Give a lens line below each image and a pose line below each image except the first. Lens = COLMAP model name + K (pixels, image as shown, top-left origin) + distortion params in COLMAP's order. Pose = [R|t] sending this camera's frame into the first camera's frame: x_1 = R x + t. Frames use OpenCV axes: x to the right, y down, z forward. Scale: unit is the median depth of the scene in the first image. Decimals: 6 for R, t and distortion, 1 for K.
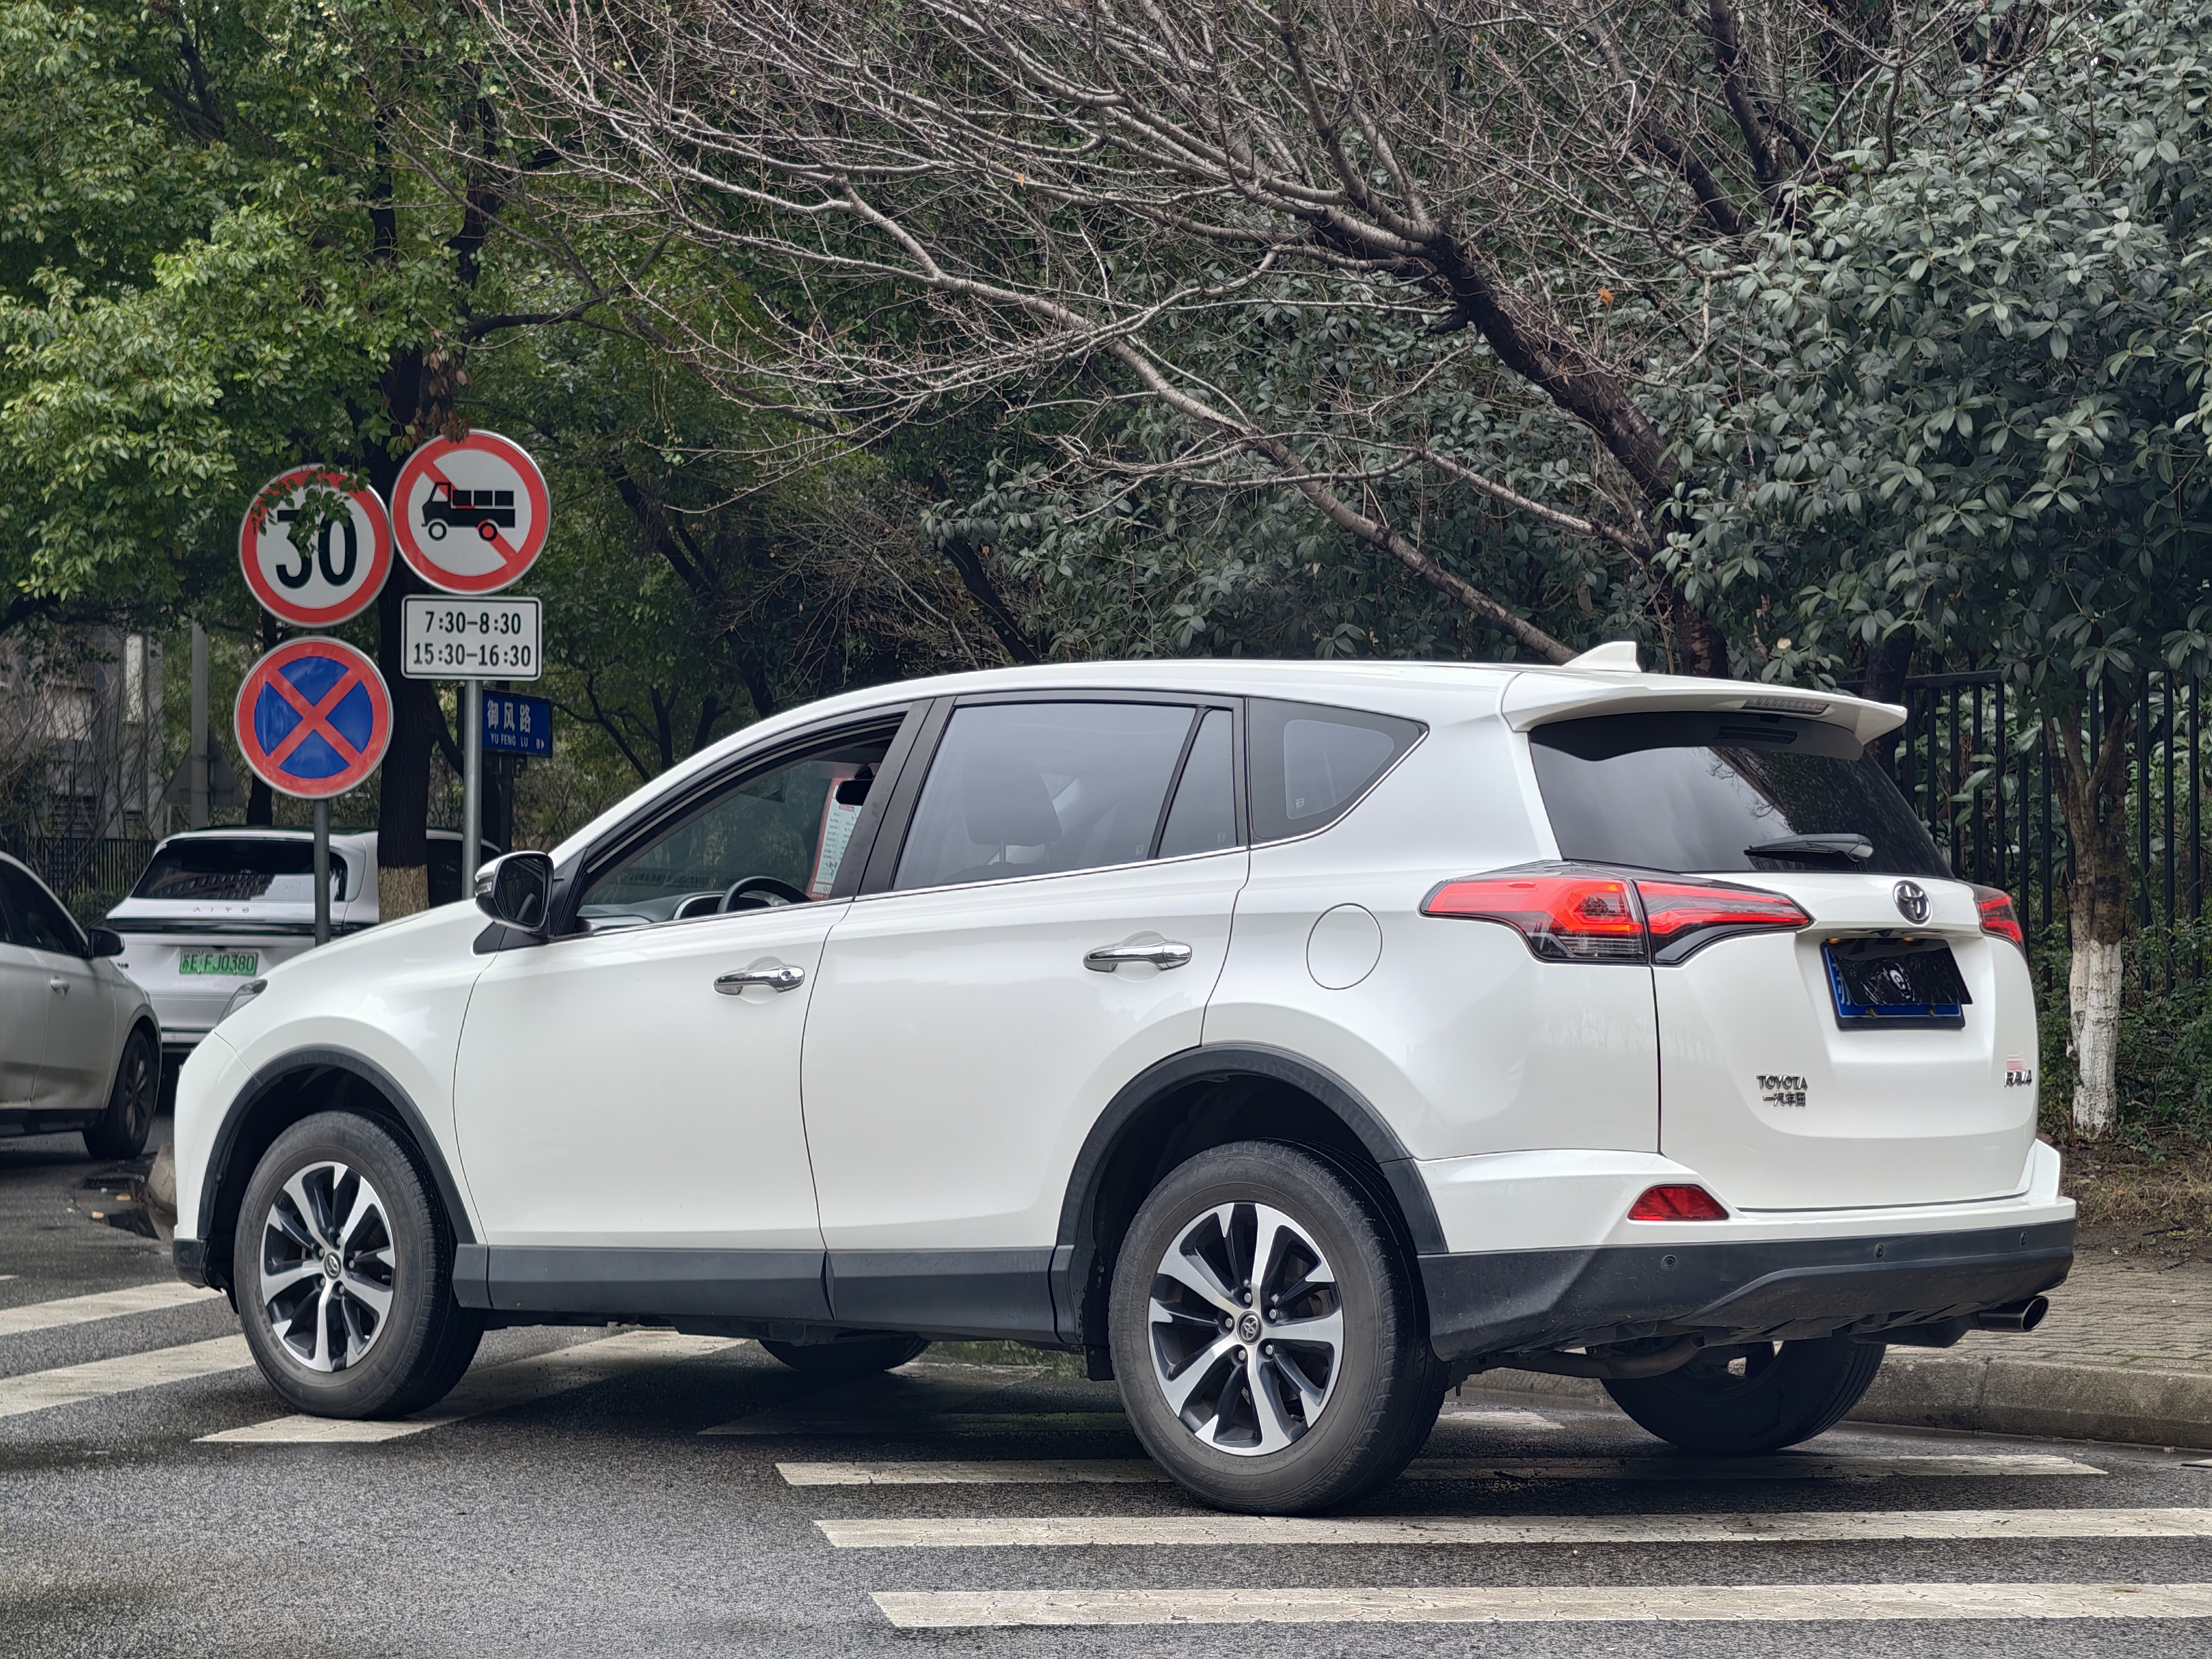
lens RADIAL K [[4474.6, 0, 1106.0], [0, 4474.6, 829.5], [0, 0, 1]] dist [0.216967, -0.408017]
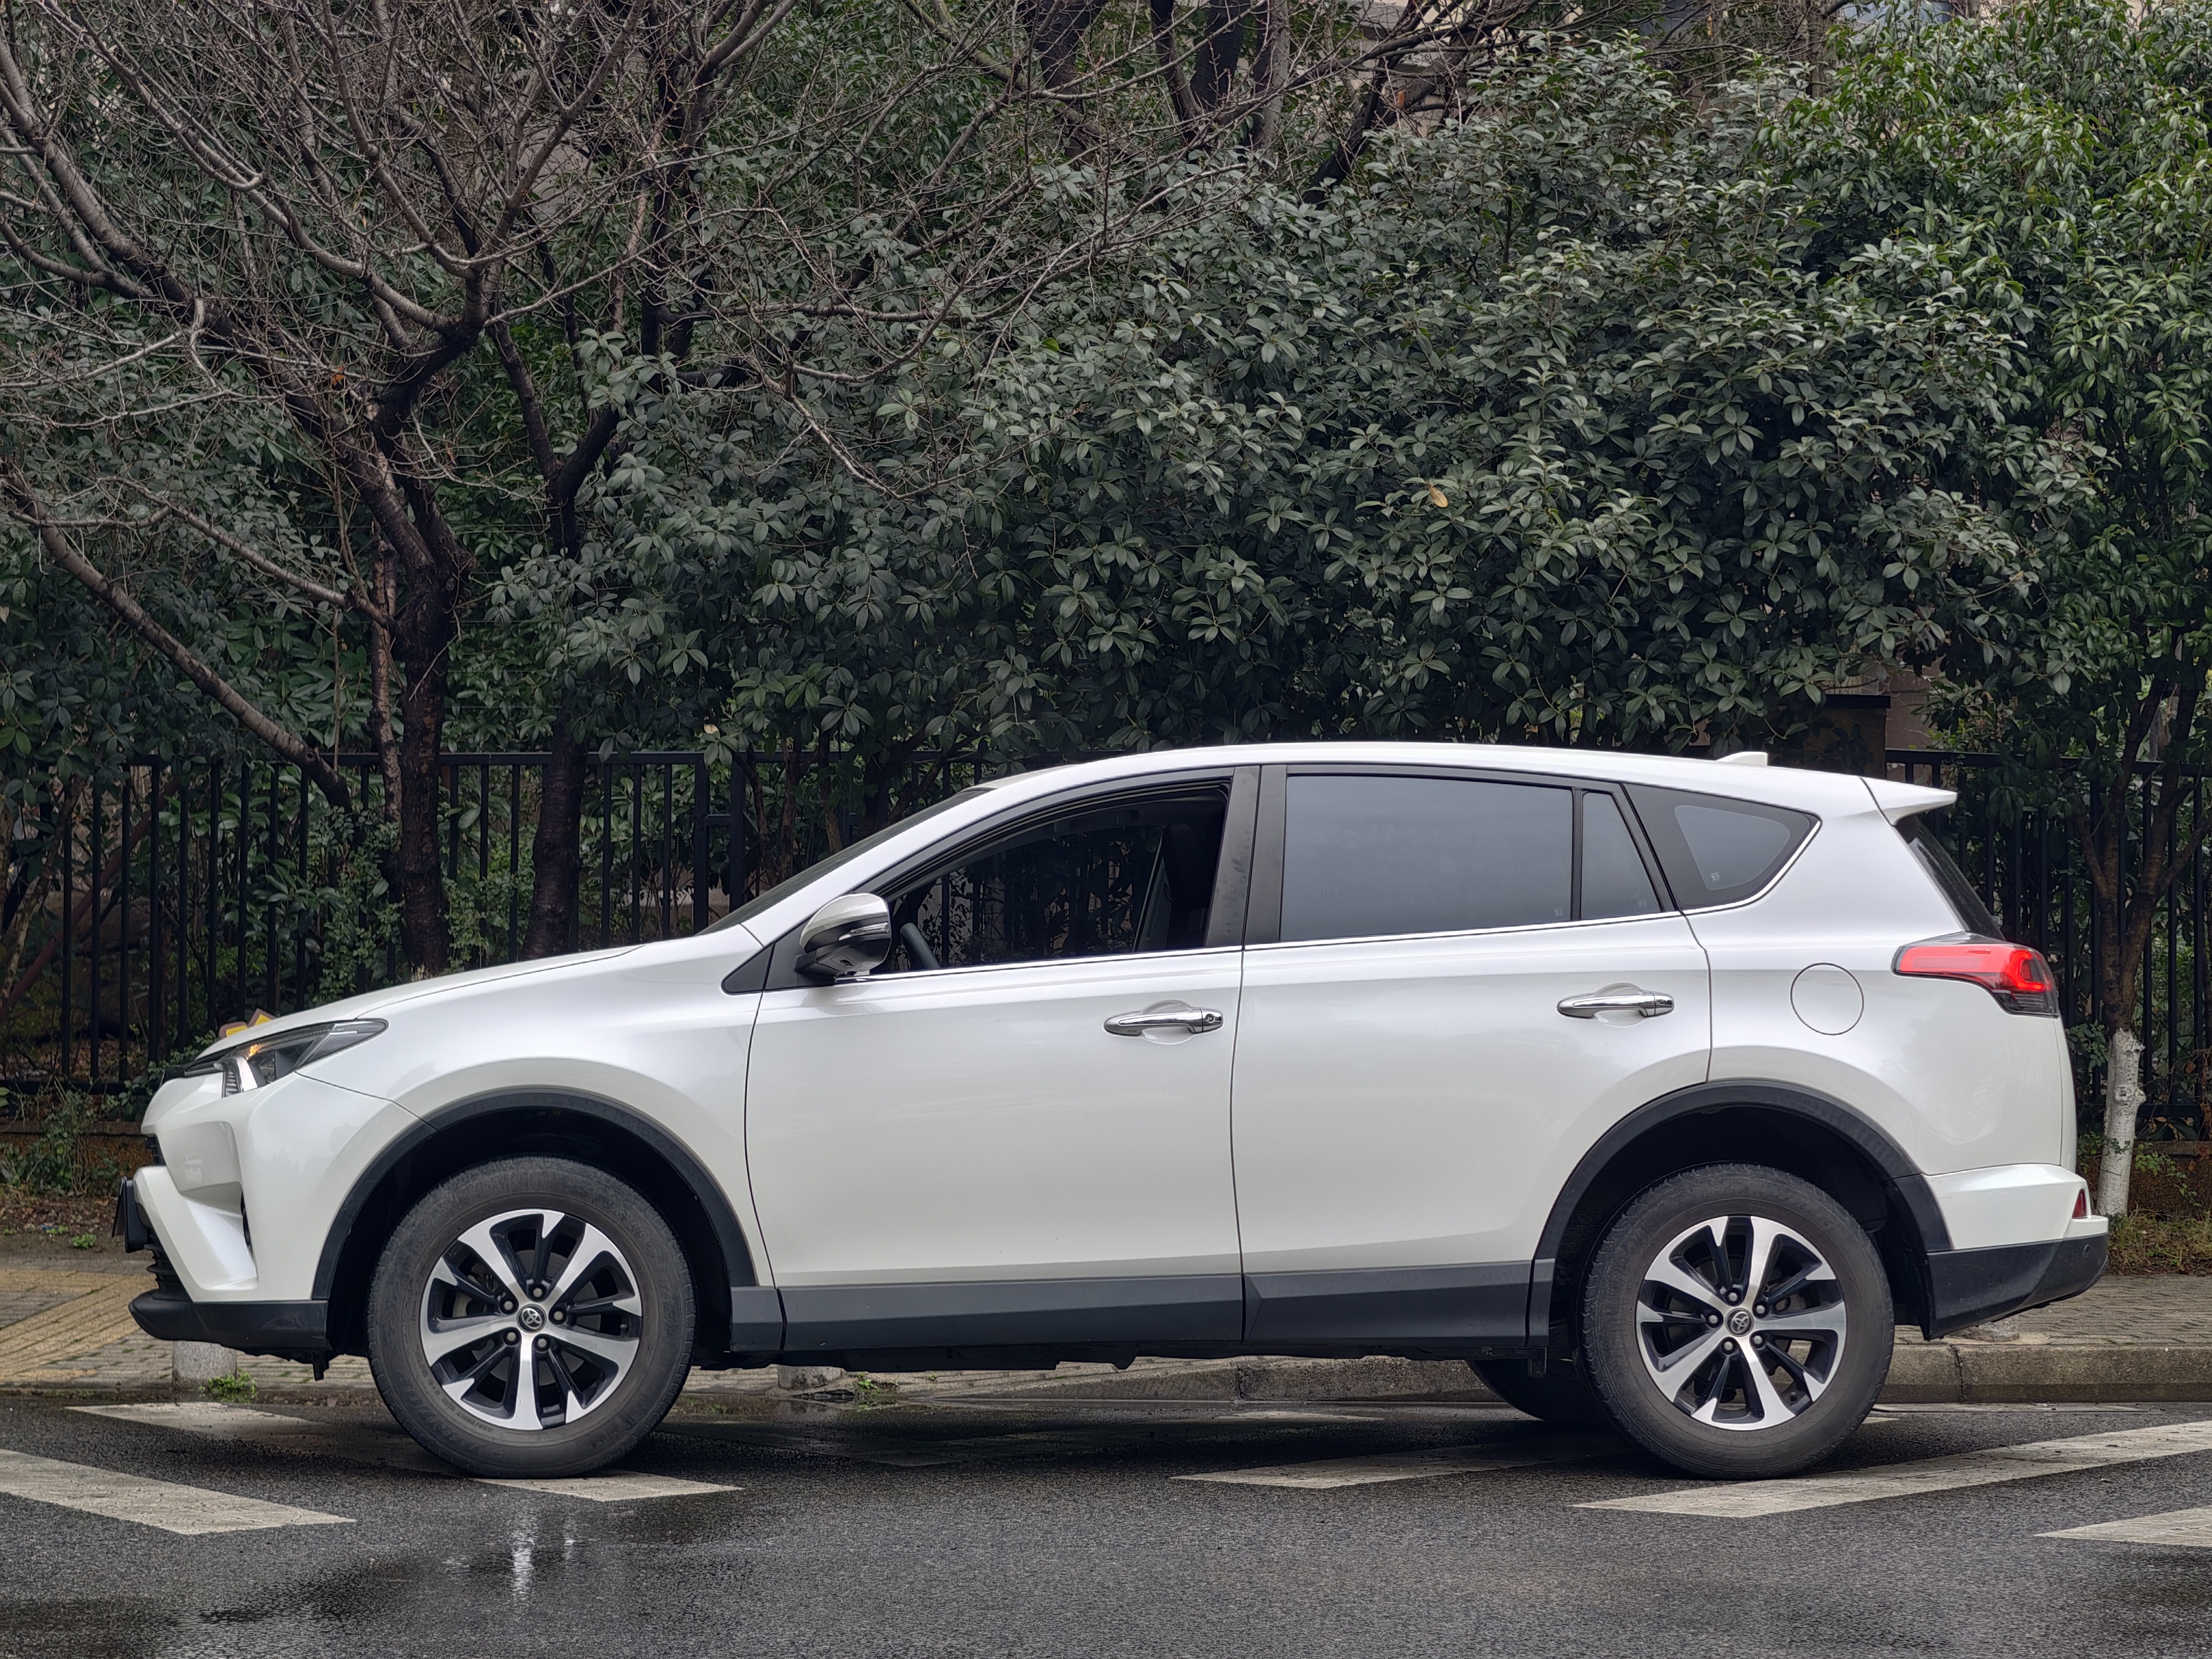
lens RADIAL K [[4474.6, 0, 1106.0], [0, 4474.6, 829.5], [0, 0, 1]] dist [0.216967, -0.408017]
pose [[0.686870, 0.042060, 0.725562, -0.922441], [-0.027631, 0.999114, -0.031760, 0.023611], [-0.726255, 0.001766, 0.687423, 0.302247]]
